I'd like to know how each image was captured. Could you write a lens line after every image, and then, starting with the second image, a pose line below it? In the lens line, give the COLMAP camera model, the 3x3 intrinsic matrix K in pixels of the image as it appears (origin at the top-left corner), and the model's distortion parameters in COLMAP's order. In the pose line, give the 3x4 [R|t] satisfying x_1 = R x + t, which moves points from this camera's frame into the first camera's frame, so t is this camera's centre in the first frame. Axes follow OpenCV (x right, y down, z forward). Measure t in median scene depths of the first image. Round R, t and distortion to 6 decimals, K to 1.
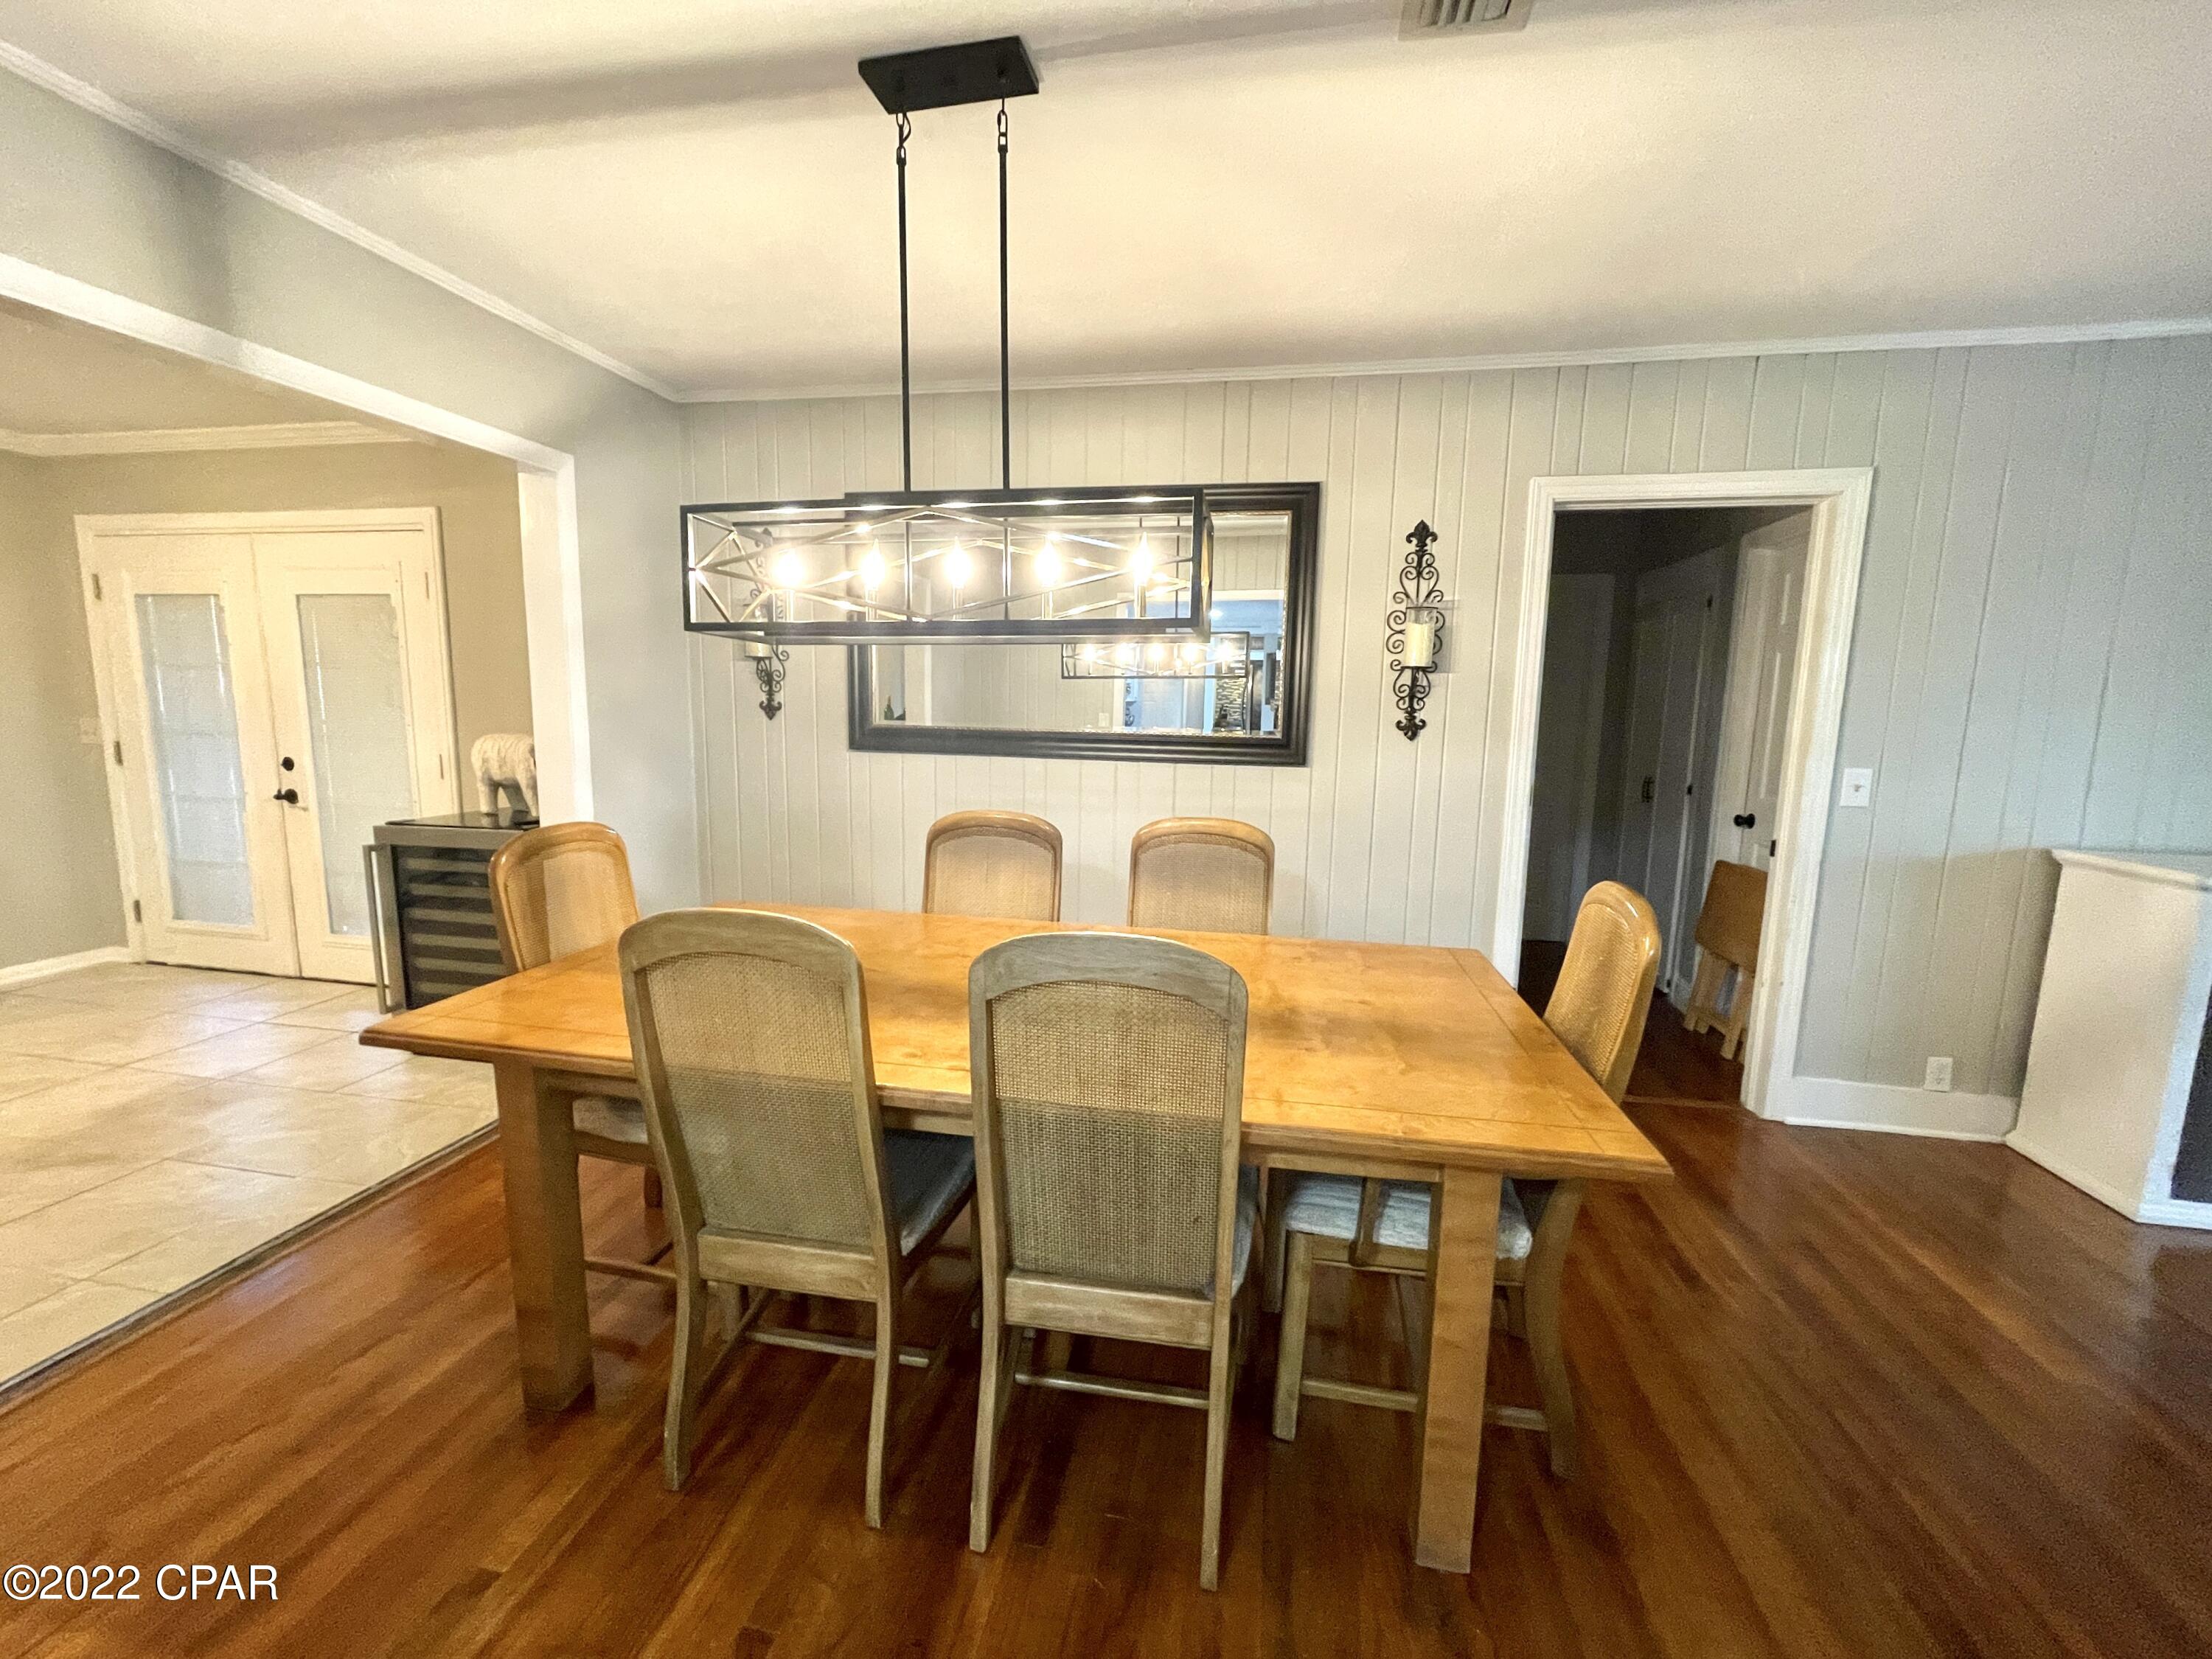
lens RADIAL K [[895.4, 0, 1115.4], [0, 895.4, 834.5], [0, 0, 1]] dist [-0.001936, -0.000293]
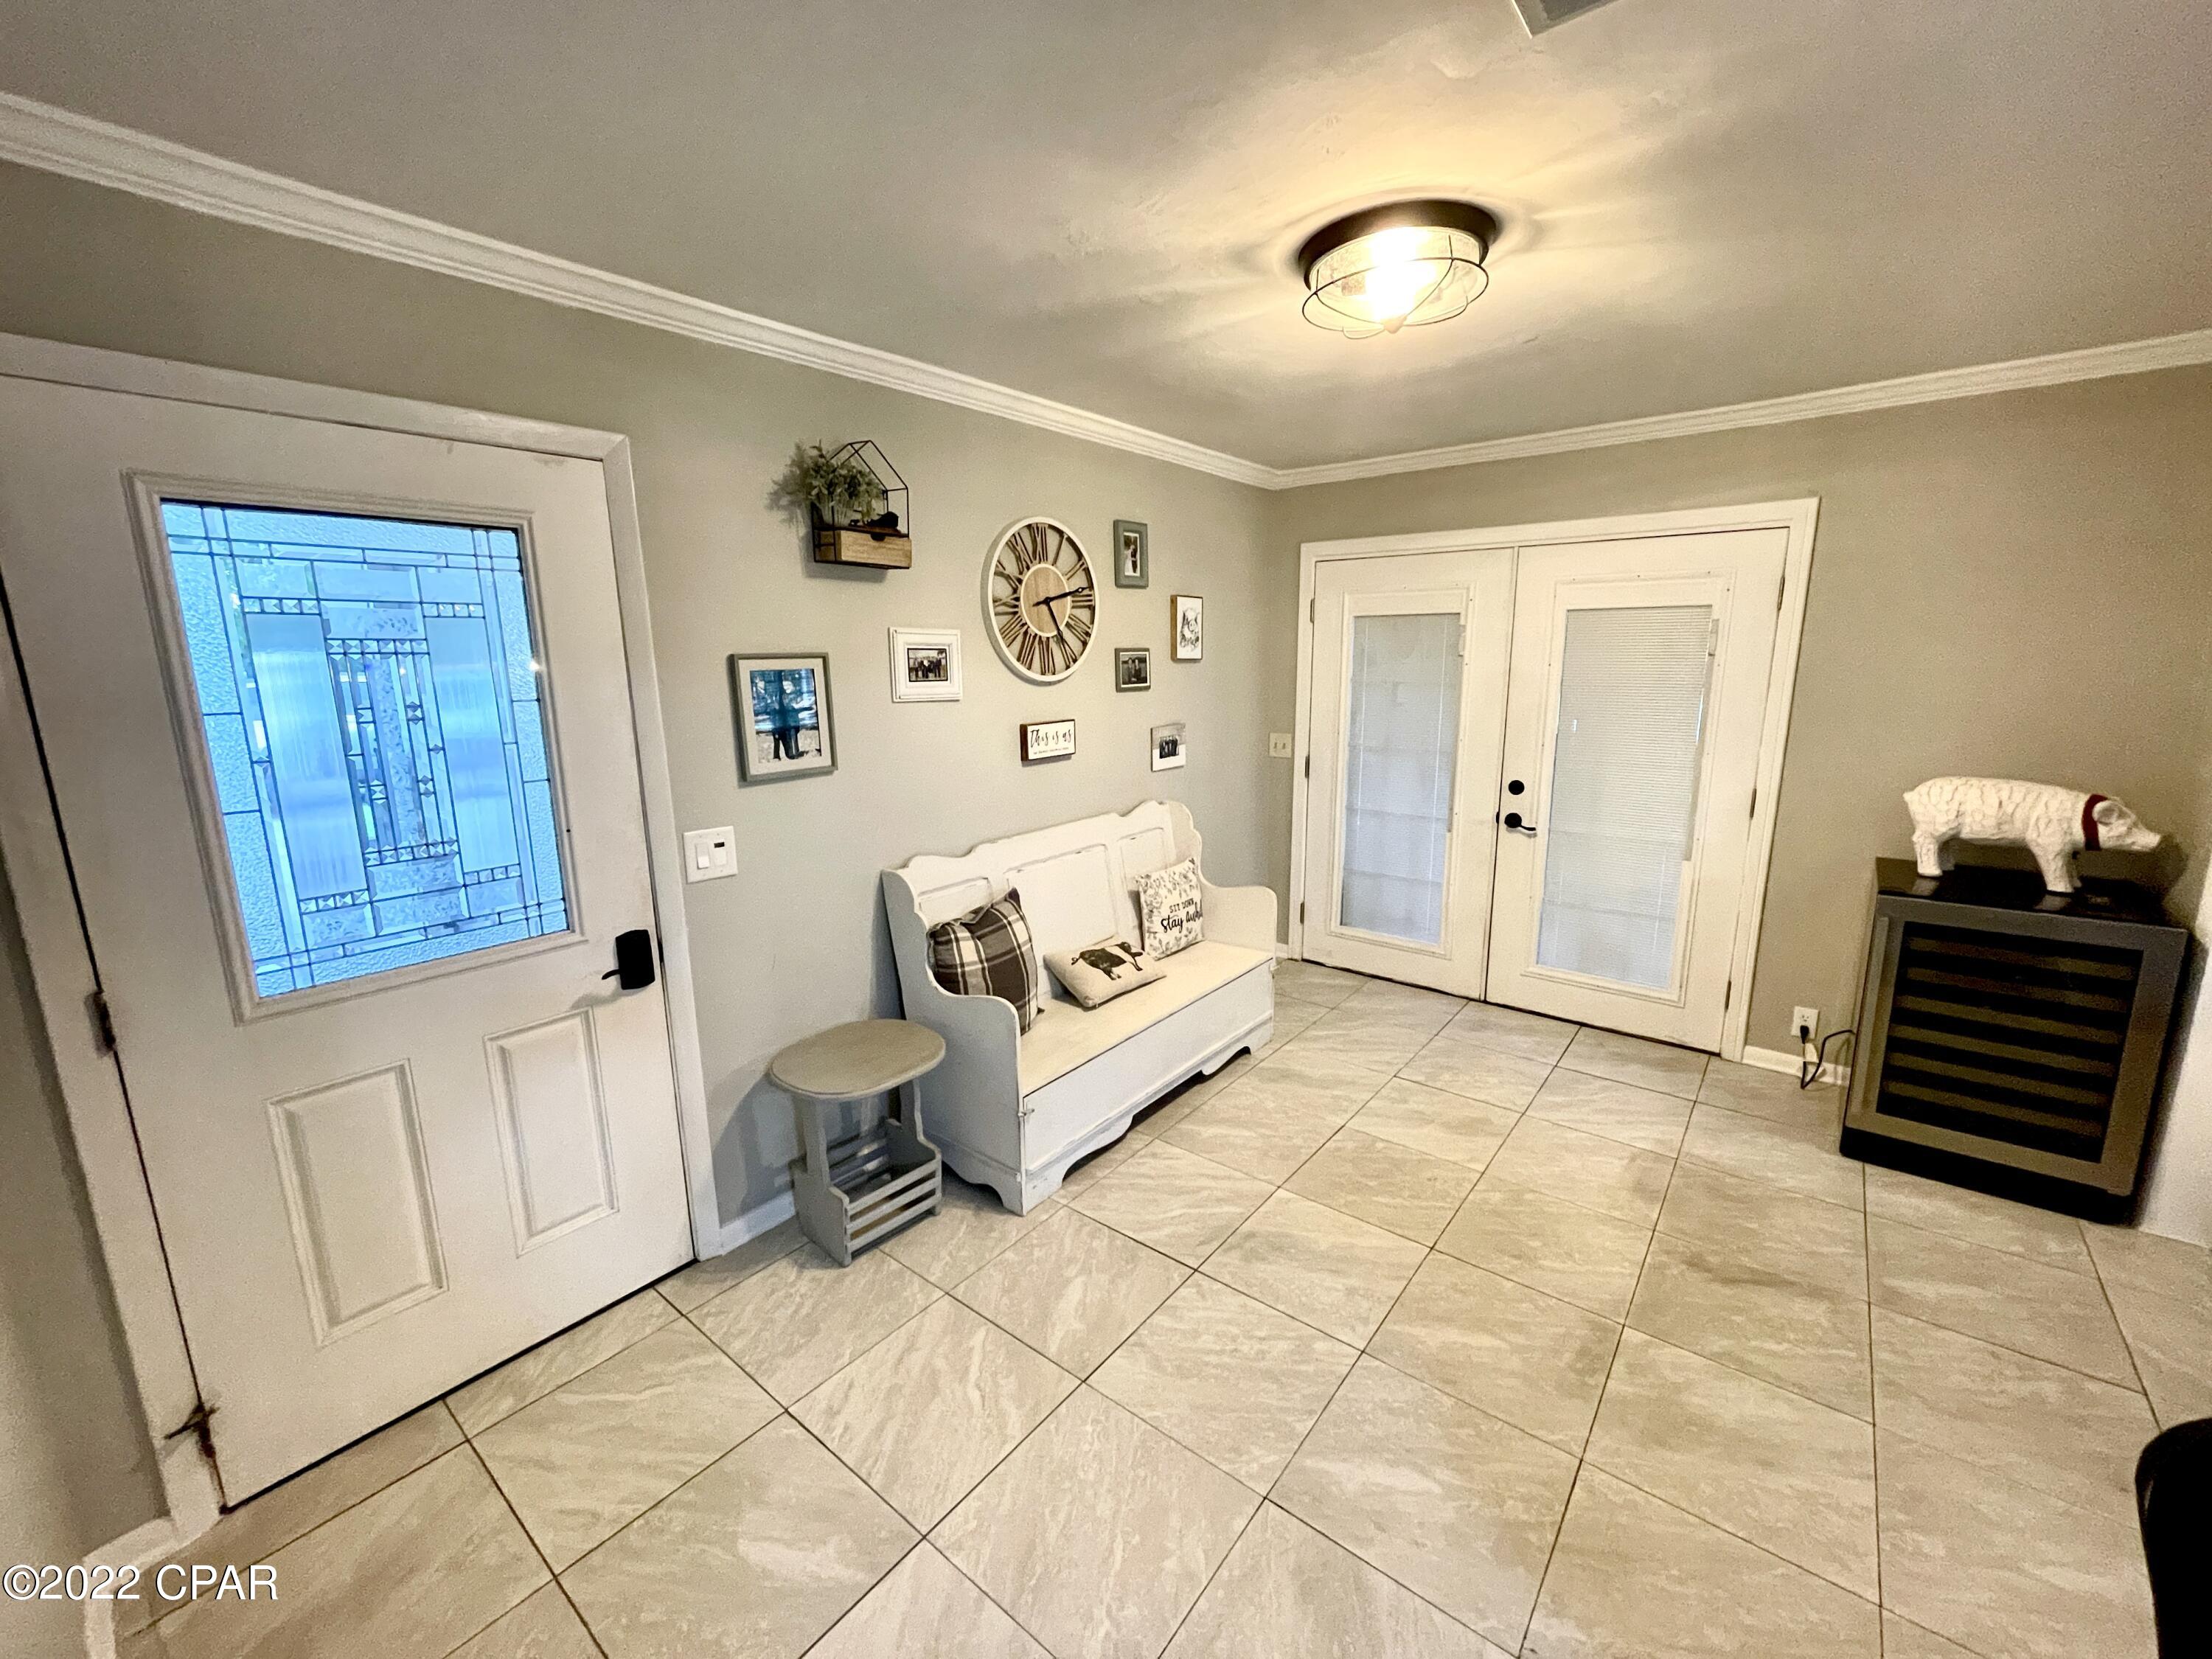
lens RADIAL K [[895.4, 0, 1102.2], [0, 895.4, 828.0], [0, 0, 1]] dist [-0.001936, -0.000293]
pose [[0.883272, 0.060236, -0.464975, -0.864005], [-0.035824, 0.997484, 0.061169, -0.077724], [0.467490, -0.037371, 0.883208, -0.059172]]
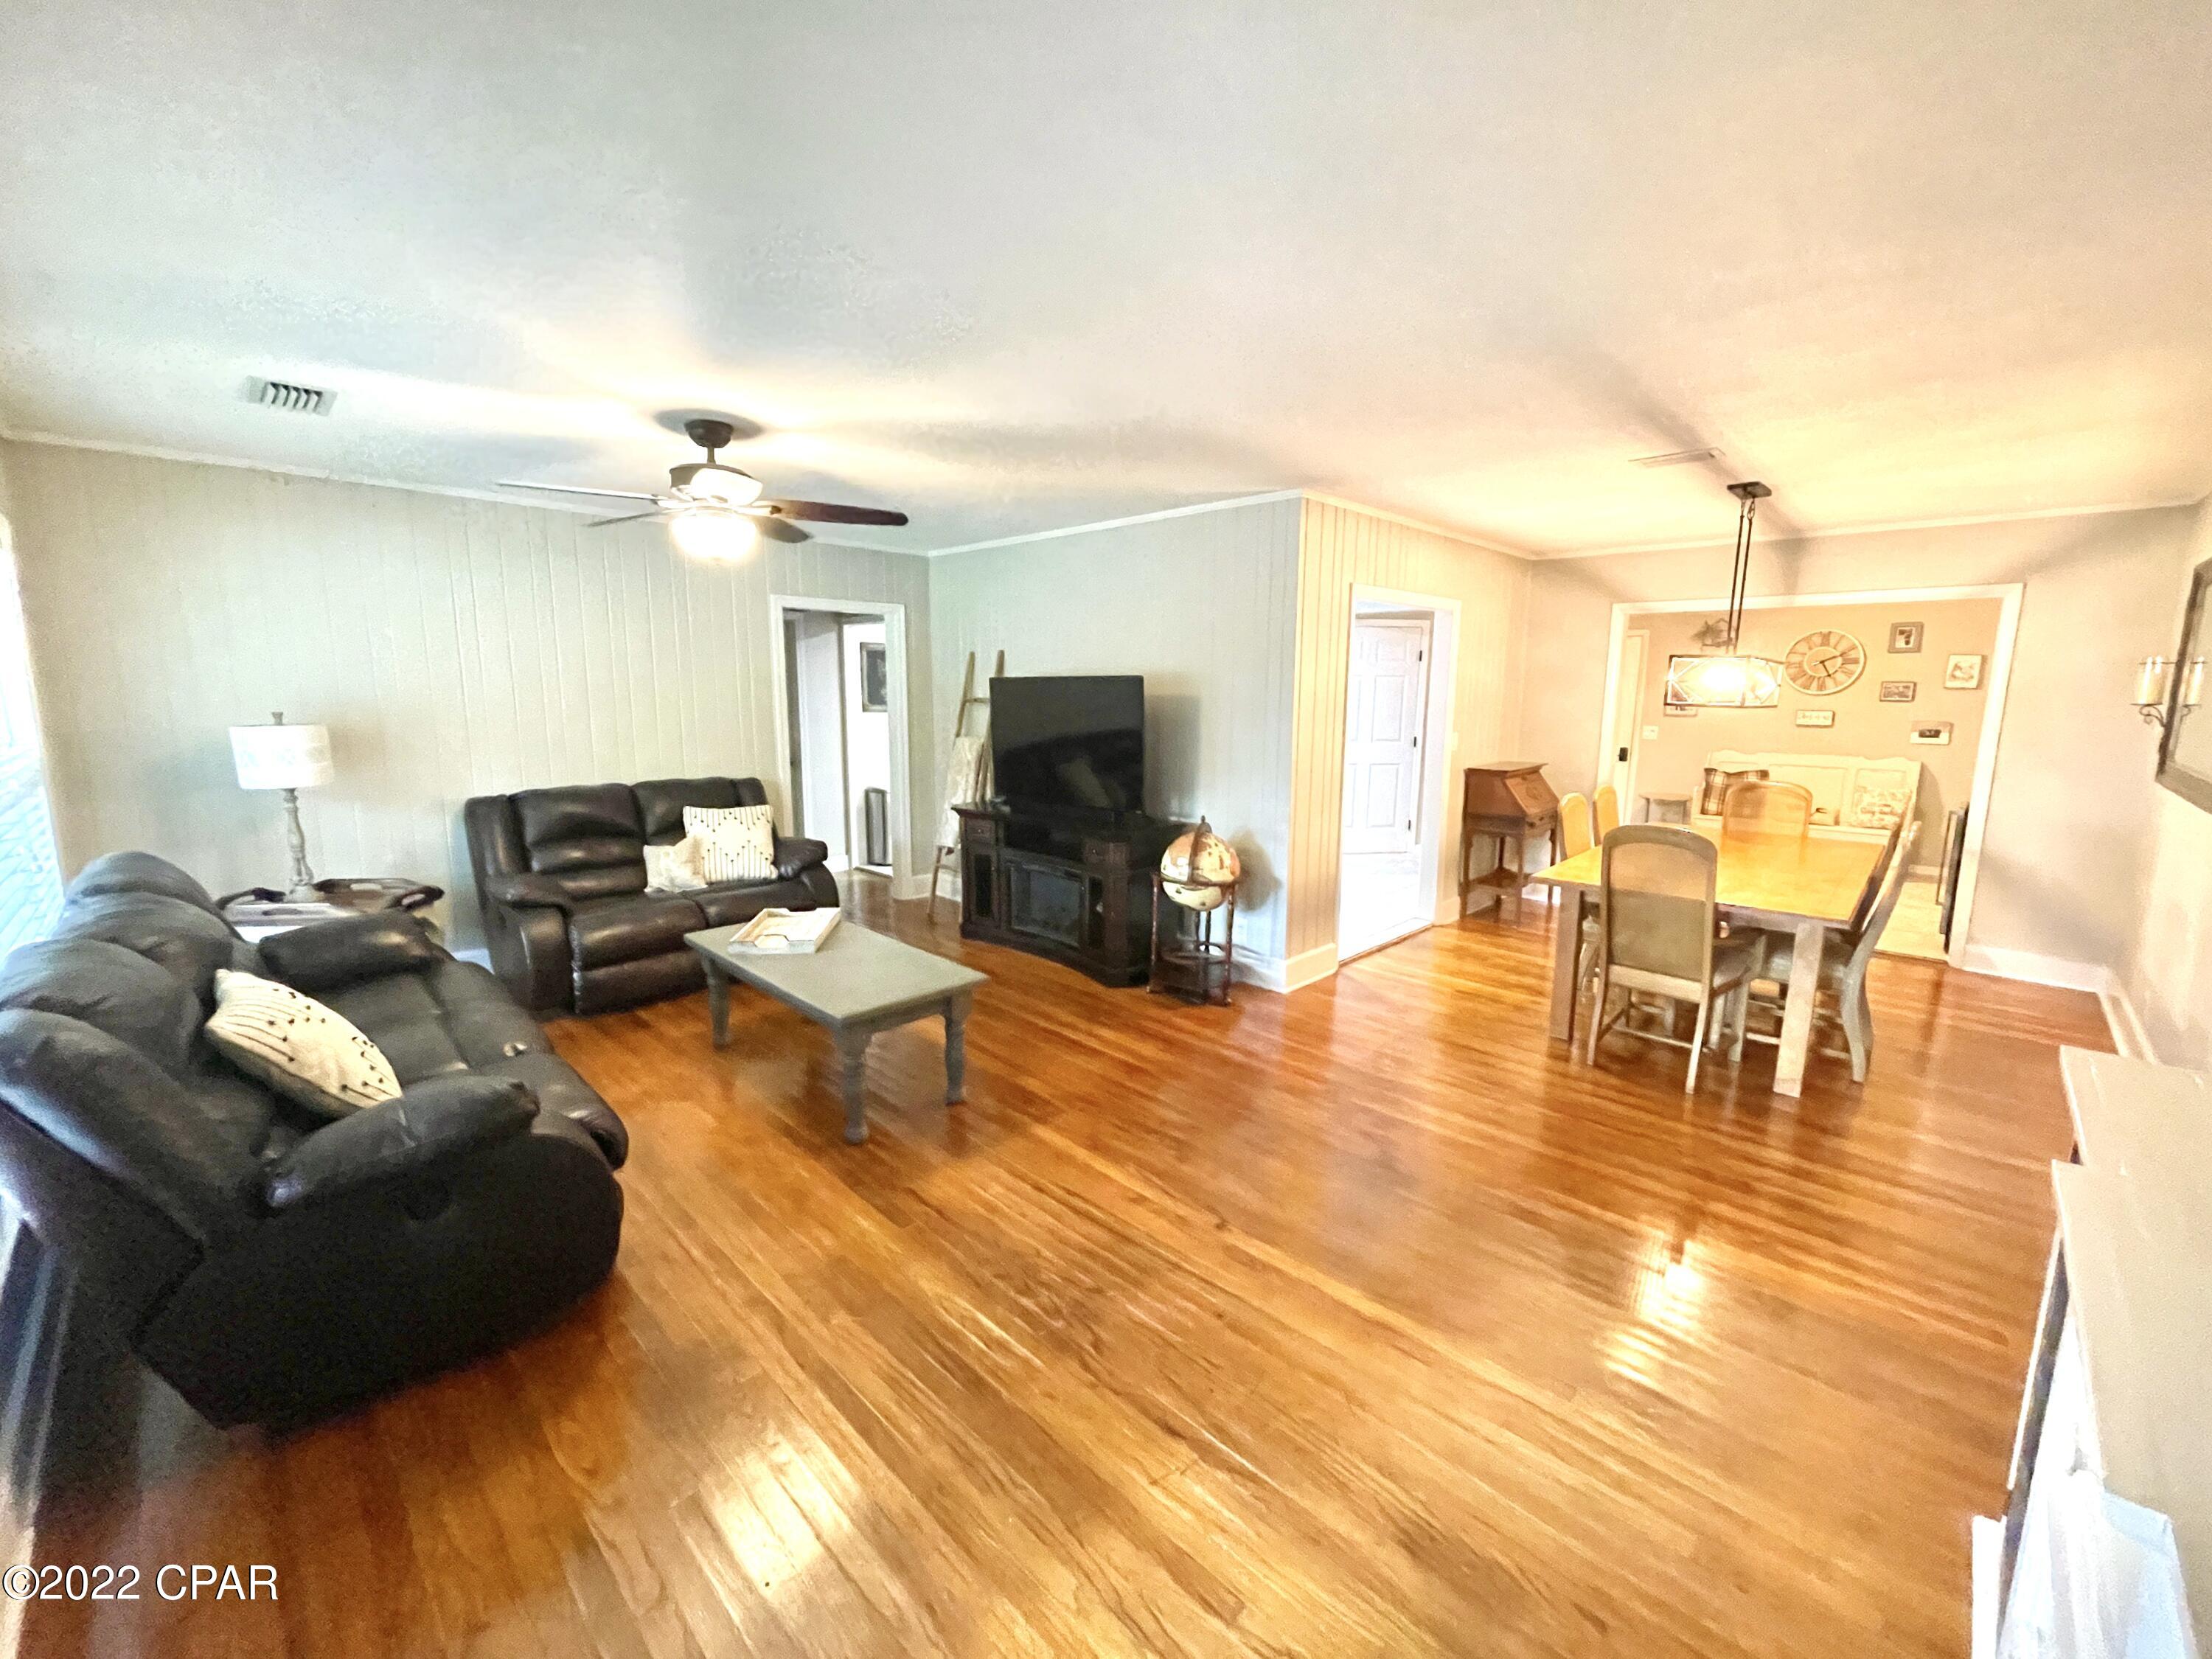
lens RADIAL K [[895.4, 0, 1093.3], [0, 895.4, 826.1], [0, 0, 1]] dist [-0.001936, -0.000293]
pose [[-0.556613, 0.107579, -0.823777, 1.260253], [-0.135927, 0.966425, 0.218051, -0.089170], [0.819577, 0.233343, -0.523302, 0.419511]]
